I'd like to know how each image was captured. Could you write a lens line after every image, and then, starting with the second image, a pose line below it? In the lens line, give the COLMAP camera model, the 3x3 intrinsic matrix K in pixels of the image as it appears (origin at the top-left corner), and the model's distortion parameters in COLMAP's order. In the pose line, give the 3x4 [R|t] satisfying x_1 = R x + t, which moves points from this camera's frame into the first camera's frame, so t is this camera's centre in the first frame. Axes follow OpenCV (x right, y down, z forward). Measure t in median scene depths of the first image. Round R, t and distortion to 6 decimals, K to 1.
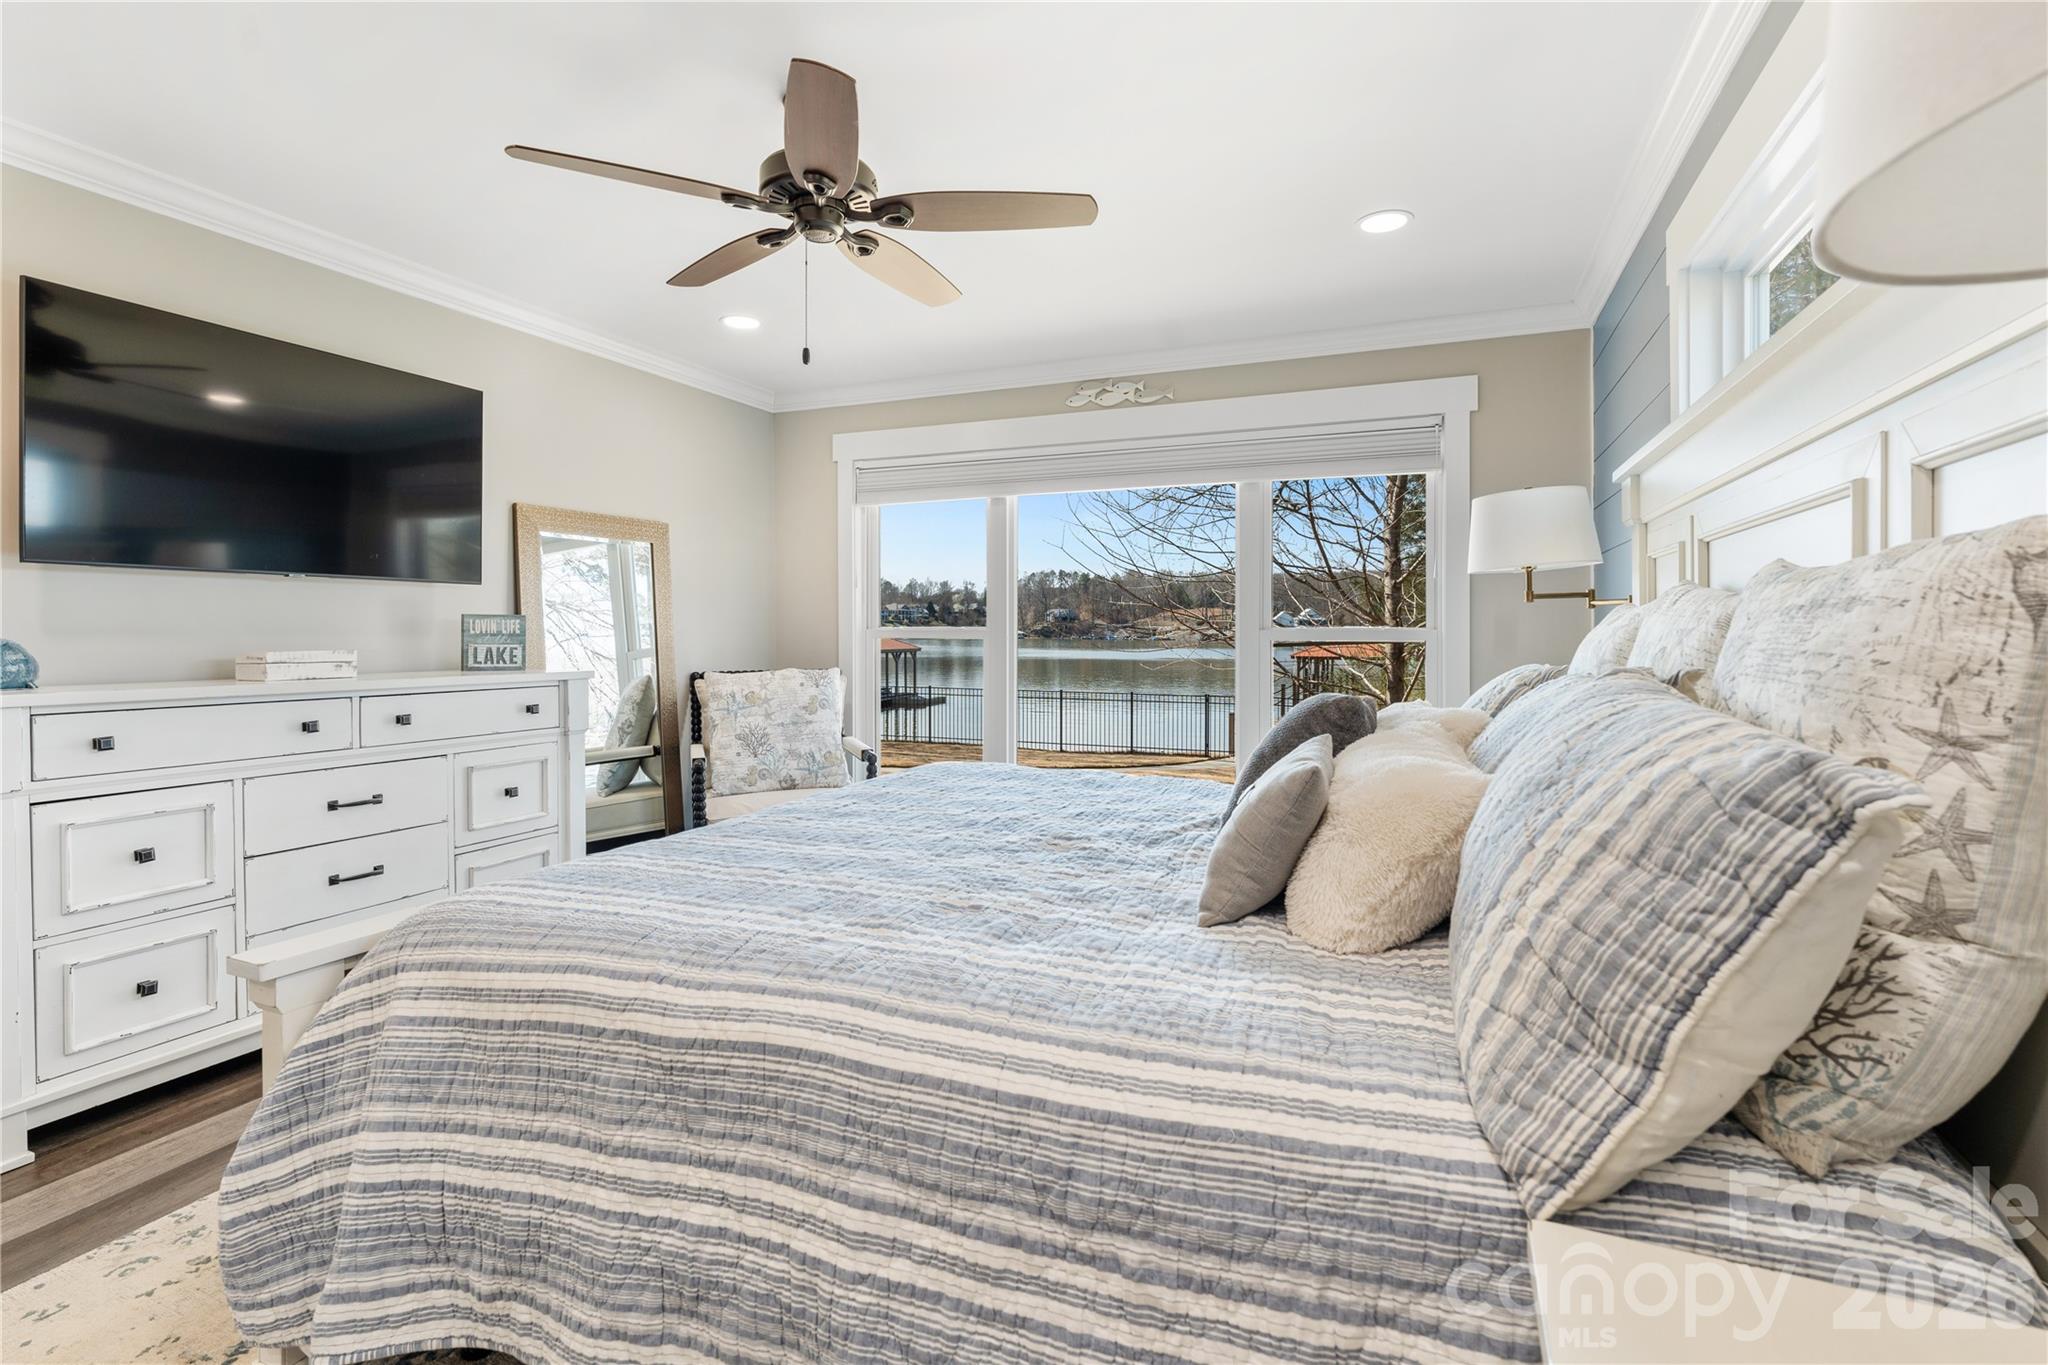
lens RADIAL K [[955.1, 0, 1015.4], [0, 955.1, 630.9], [0, 0, 1]] dist [-0.000232, 0.000321]
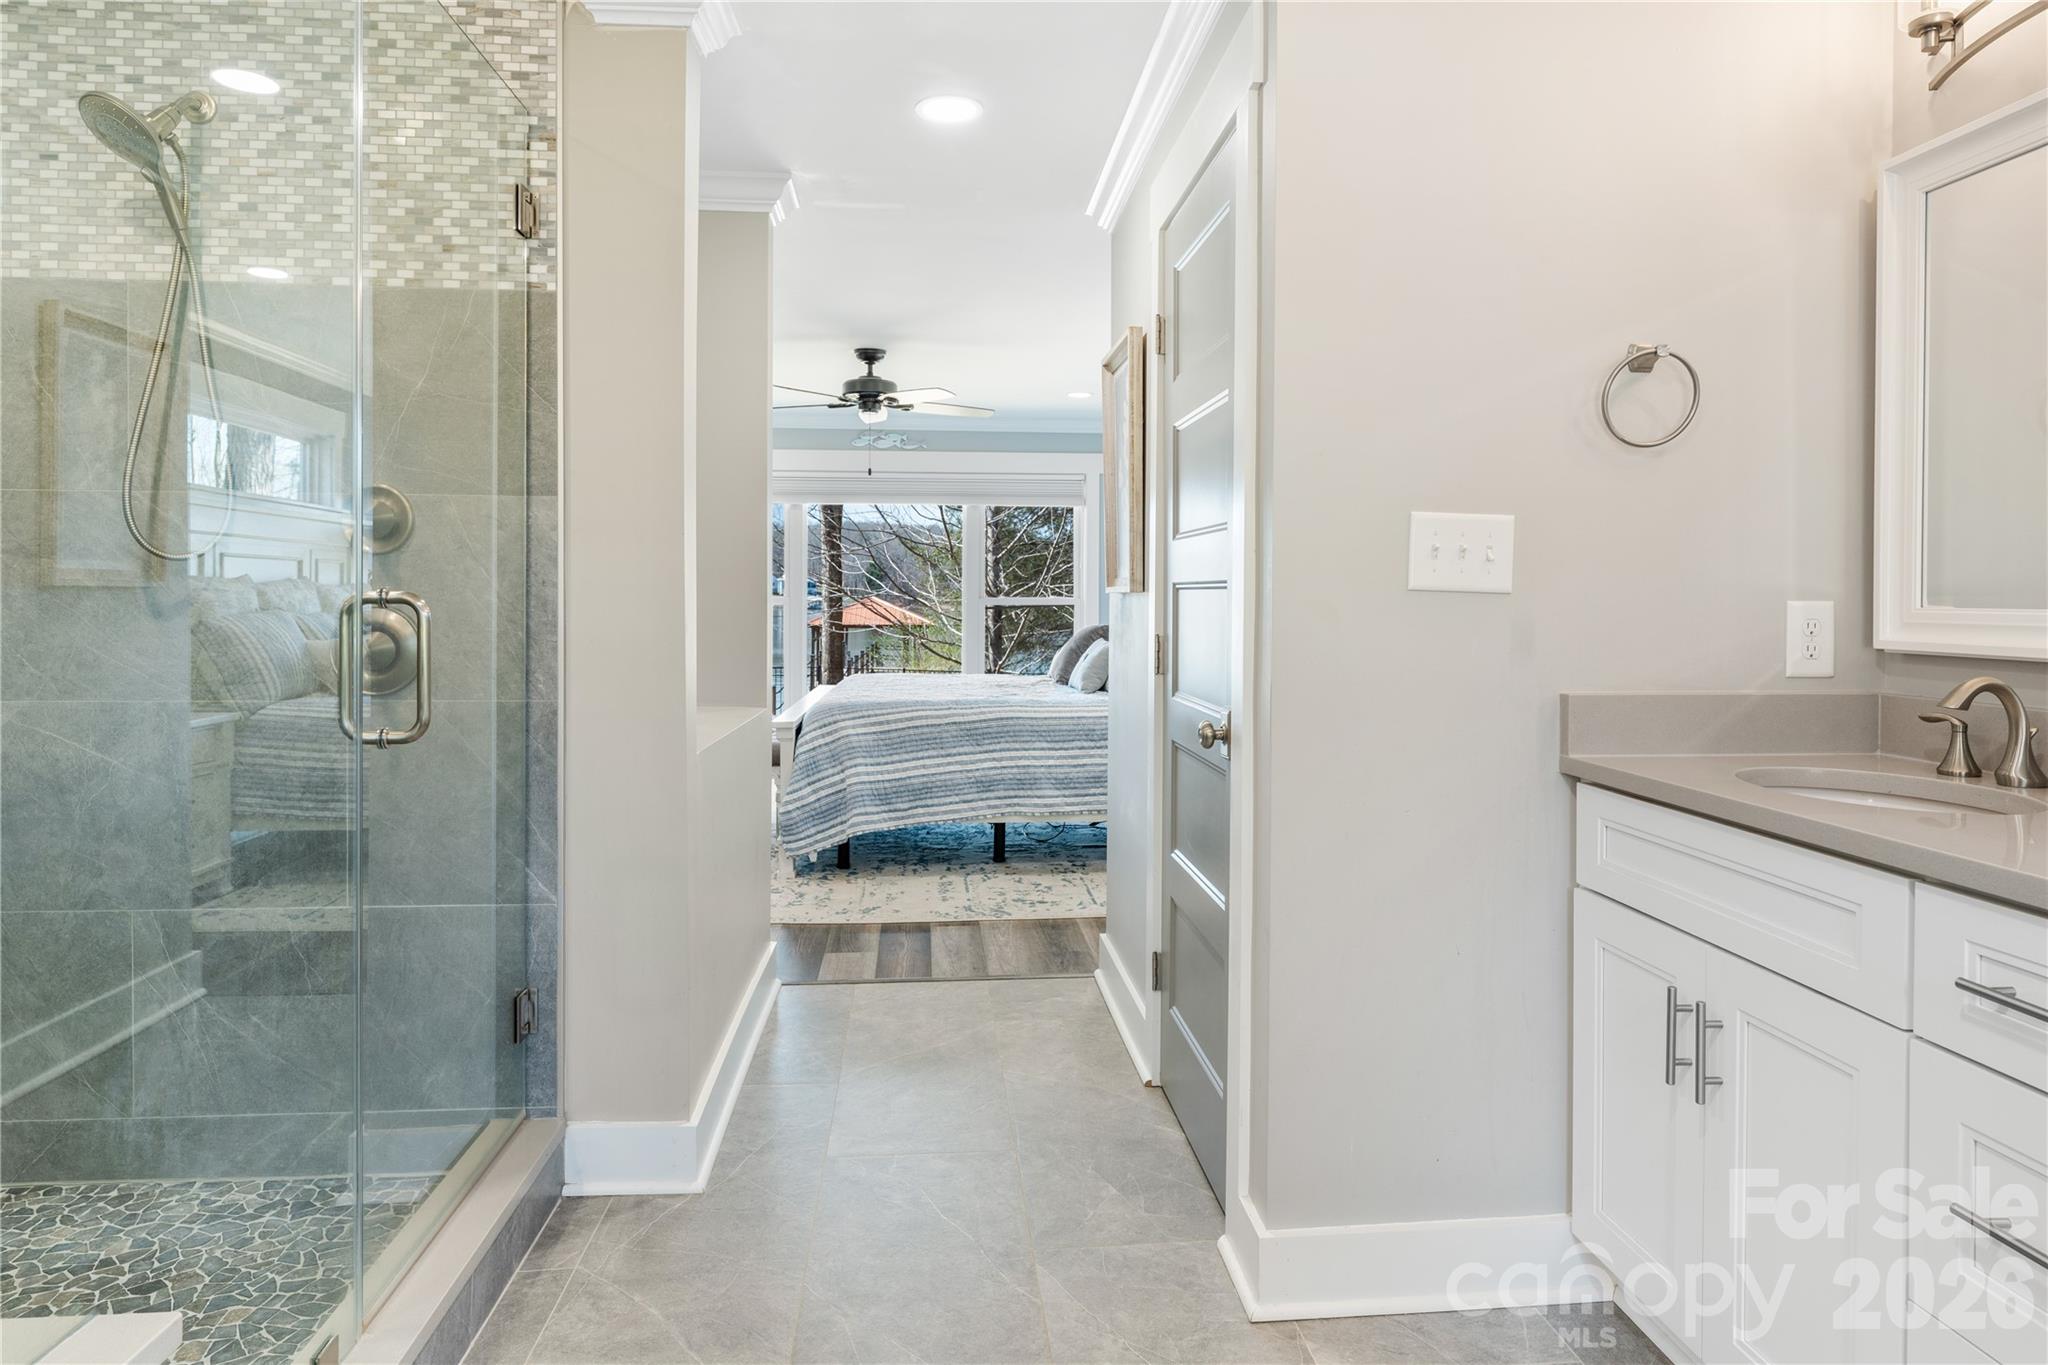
lens RADIAL K [[1179.7, 0, 1028.9], [0, 1179.7, 601.0], [0, 0, 1]] dist [0.001958, -0.003351]
pose [[0.883043, -0.002900, 0.469283, -1.979132], [-0.000451, 0.999975, 0.007028, -0.029679], [-0.469291, -0.006418, 0.883020, -2.597911]]
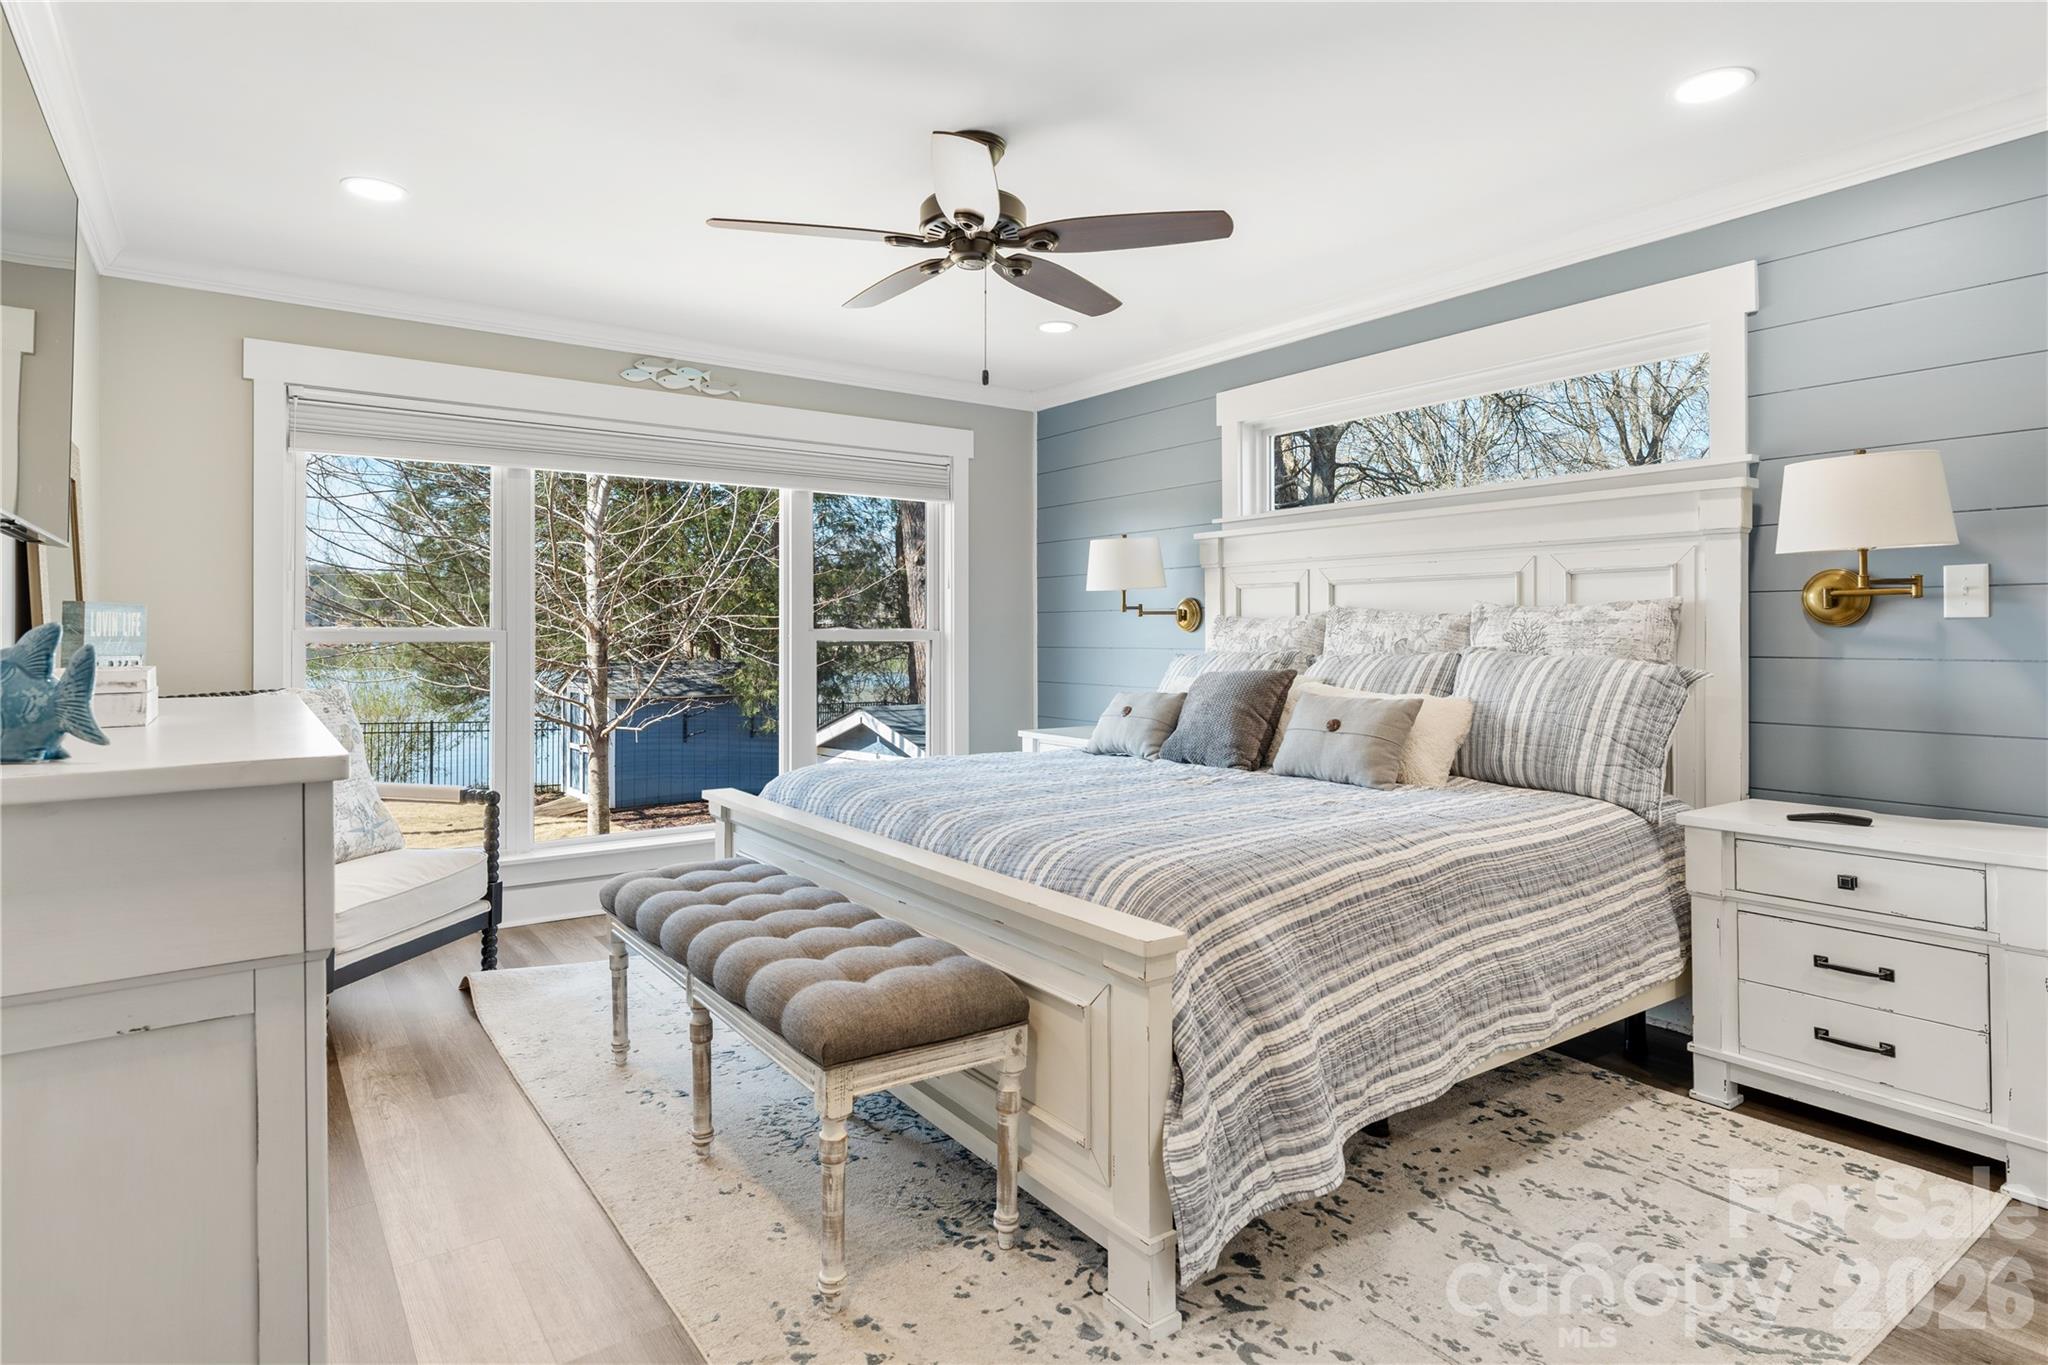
lens RADIAL K [[1076.4, 0, 999.4], [0, 1076.4, 616.4], [0, 0, 1]] dist [-0.002276, -0.001576]
pose [[0.533032, 0.010905, 0.846025, -2.156164], [-0.001471, 0.999927, -0.011962, -0.000225], [-0.846094, 0.005132, 0.533009, 0.573841]]
